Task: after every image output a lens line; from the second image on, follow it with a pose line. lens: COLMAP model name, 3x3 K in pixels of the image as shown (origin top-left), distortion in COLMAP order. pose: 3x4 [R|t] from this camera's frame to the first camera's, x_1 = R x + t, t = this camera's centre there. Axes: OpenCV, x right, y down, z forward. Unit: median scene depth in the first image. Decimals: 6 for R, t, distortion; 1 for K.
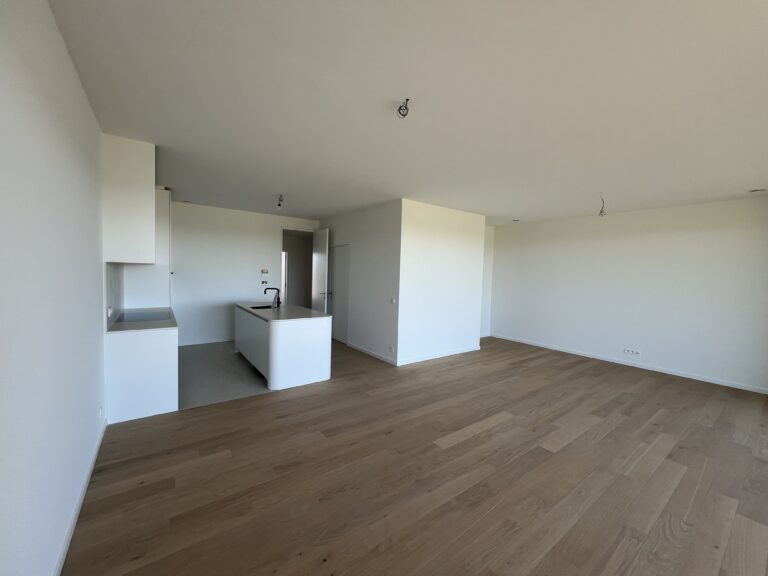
lens RADIAL K [[310.3, 0, 384.0], [0, 310.3, 288.0], [0, 0, 1]] dist [0.000731, 0.000049]
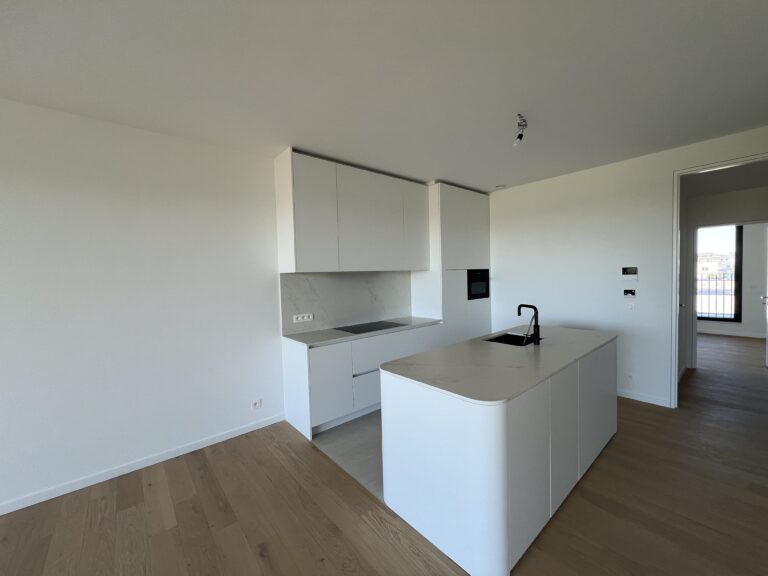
lens RADIAL K [[310.3, 0, 384.0], [0, 310.3, 288.0], [0, 0, 1]] dist [0.000731, 0.000049]
pose [[0.076944, 0.025034, -0.996721, 0.202285], [-0.023730, 0.999448, 0.023271, -0.054036], [0.996753, 0.021861, 0.077496, 1.100839]]
